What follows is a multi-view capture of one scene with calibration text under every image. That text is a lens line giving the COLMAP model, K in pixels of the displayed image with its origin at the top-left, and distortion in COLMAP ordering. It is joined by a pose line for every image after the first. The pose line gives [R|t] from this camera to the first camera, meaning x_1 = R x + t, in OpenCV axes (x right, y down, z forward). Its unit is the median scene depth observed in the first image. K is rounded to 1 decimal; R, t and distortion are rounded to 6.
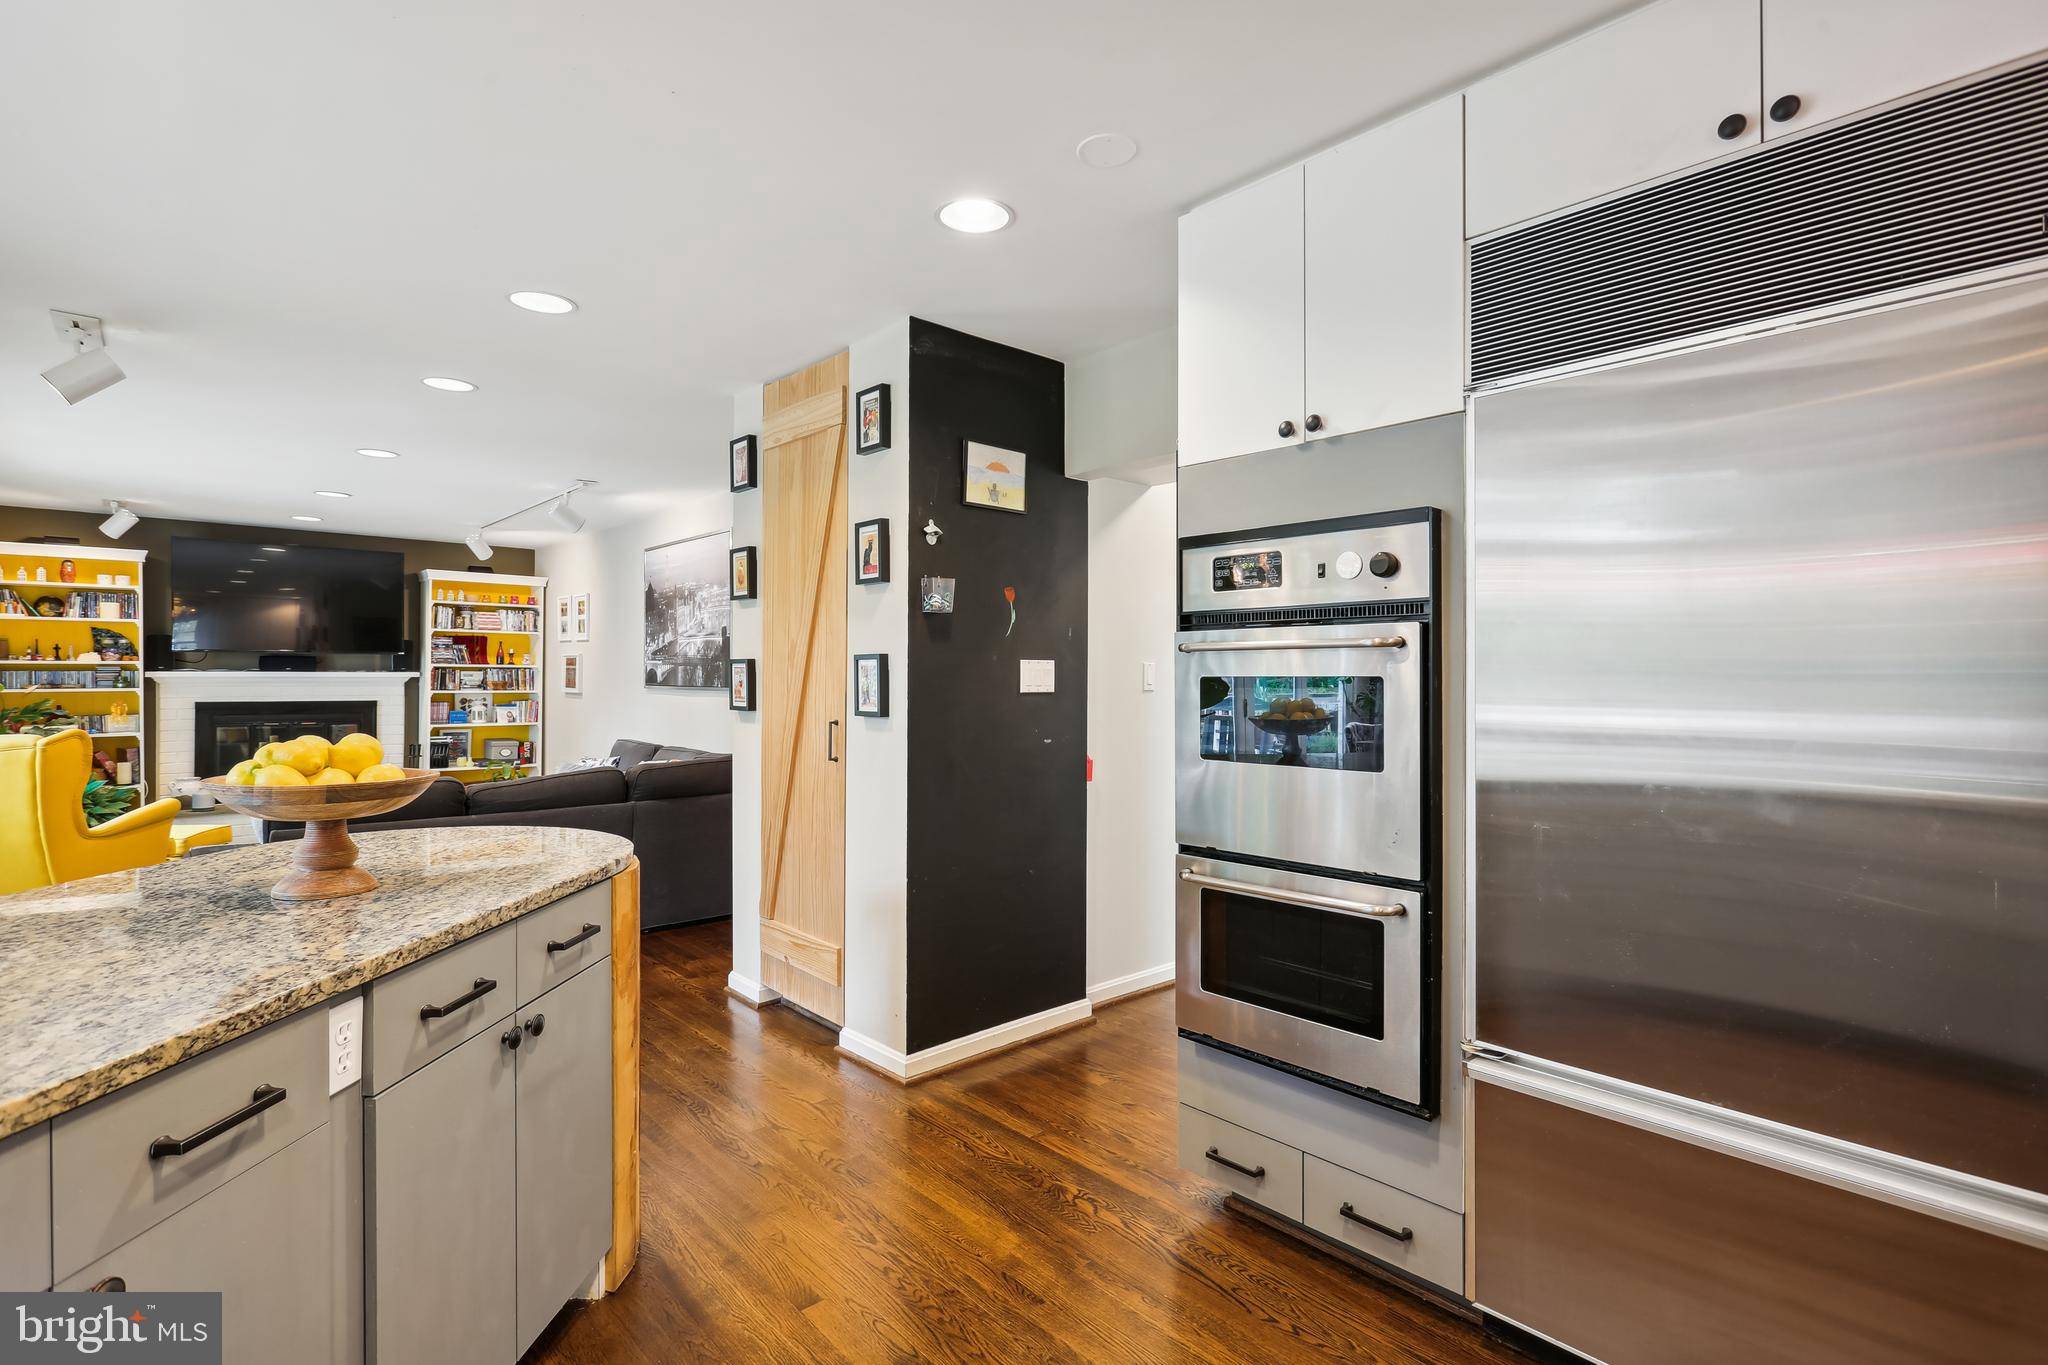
lens RADIAL K [[971.4, 0, 1031.2], [0, 971.4, 679.6], [0, 0, 1]] dist [-0.003973, 0.000639]
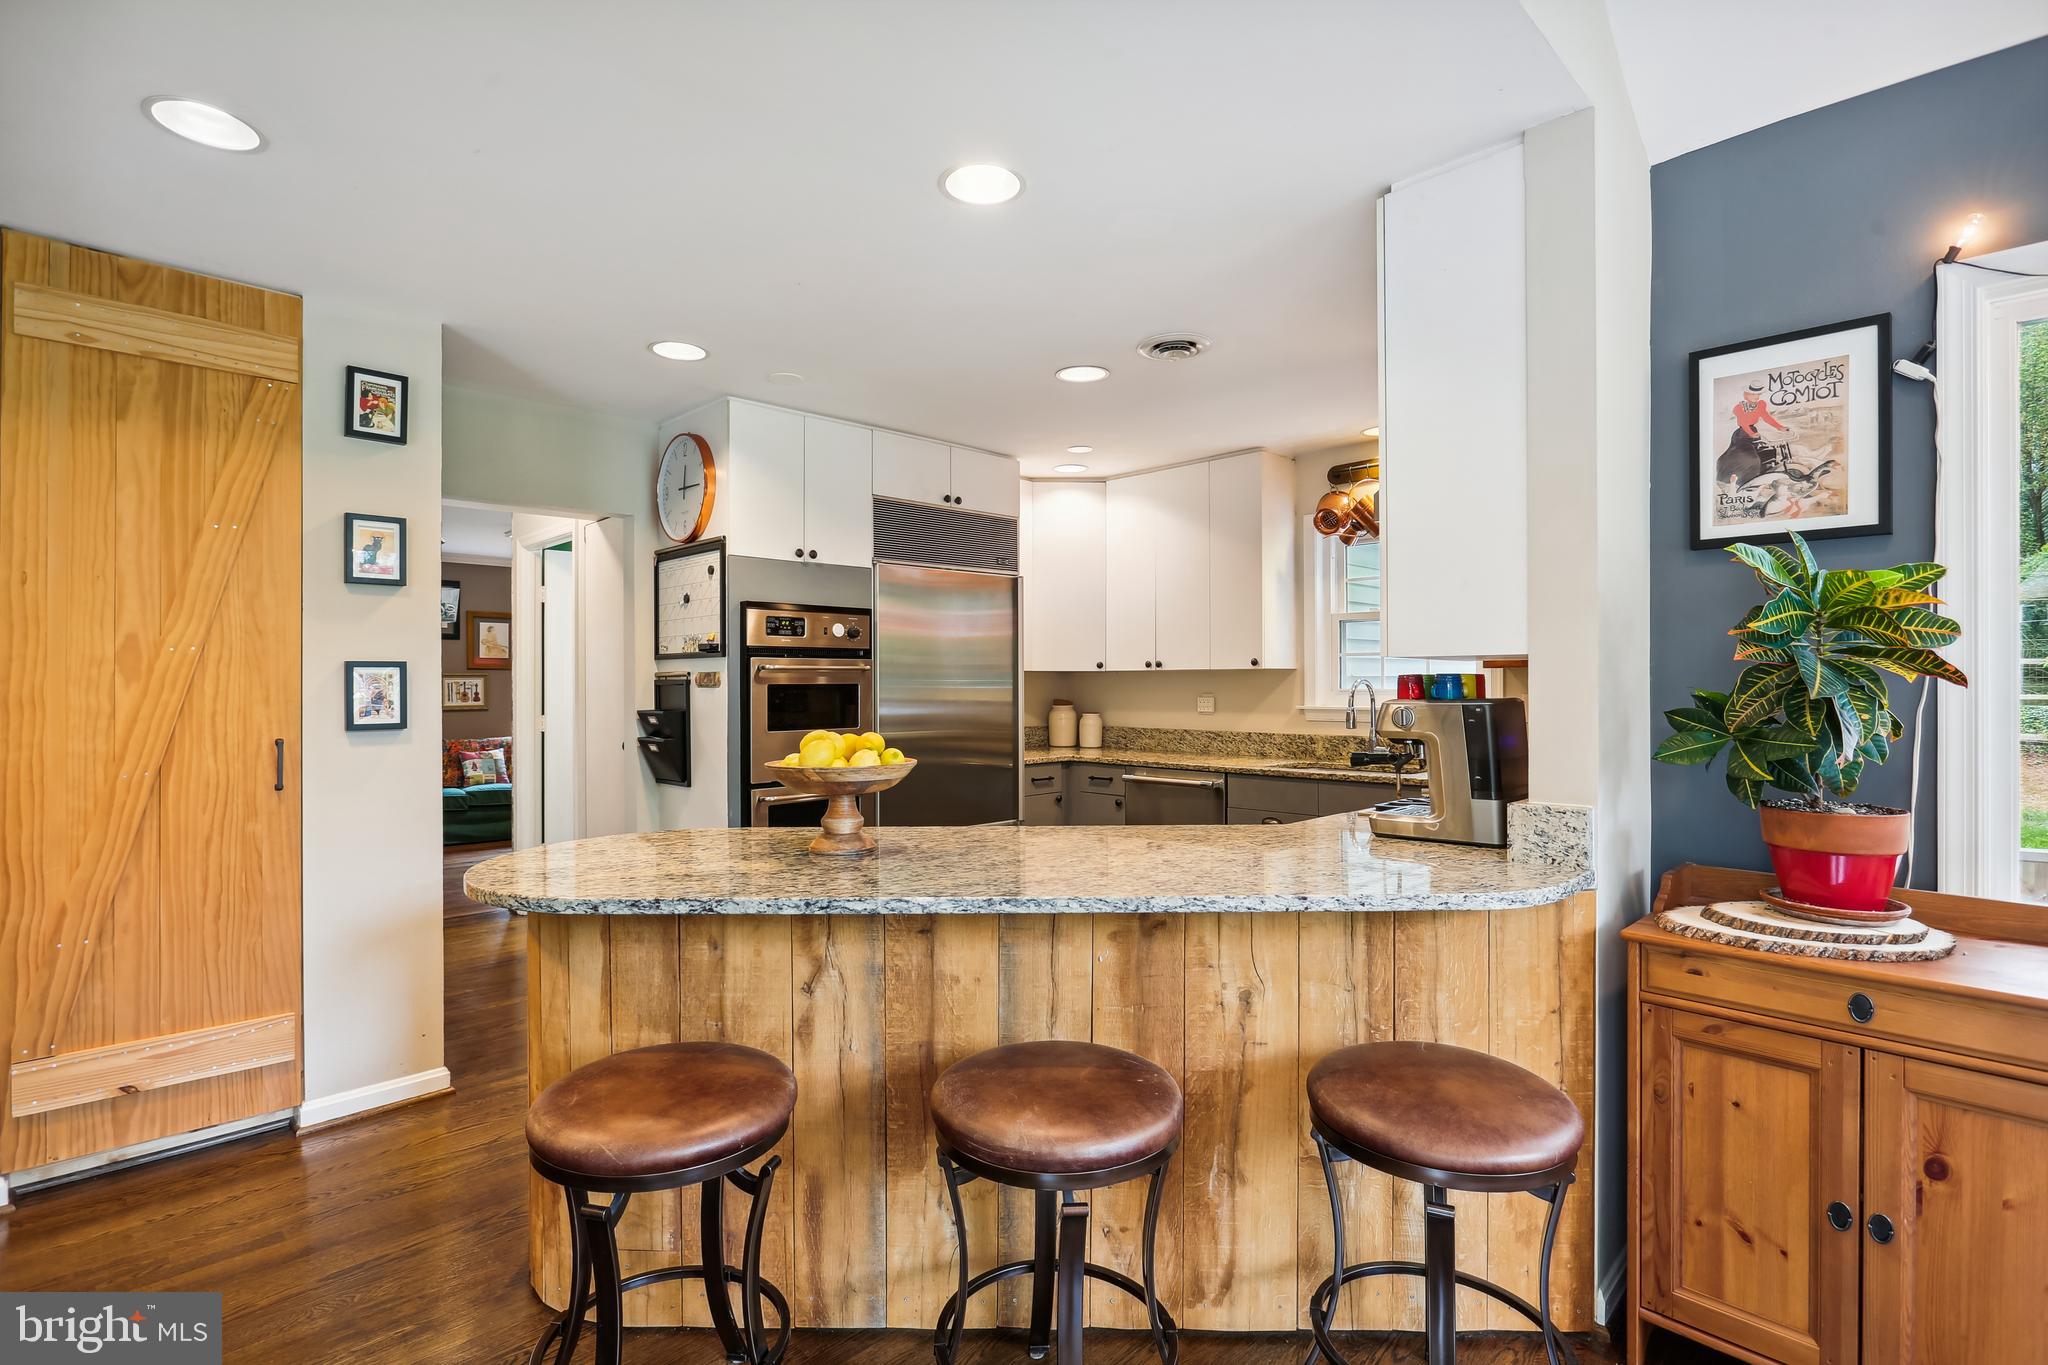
lens RADIAL K [[971.4, 0, 1023.1], [0, 971.4, 681.0], [0, 0, 1]] dist [-0.003973, 0.000639]
pose [[-0.036489, -0.000710, 0.999334, -0.488114], [0.005856, 0.999982, 0.000925, -0.002057], [-0.999317, 0.005886, -0.036484, 0.188048]]
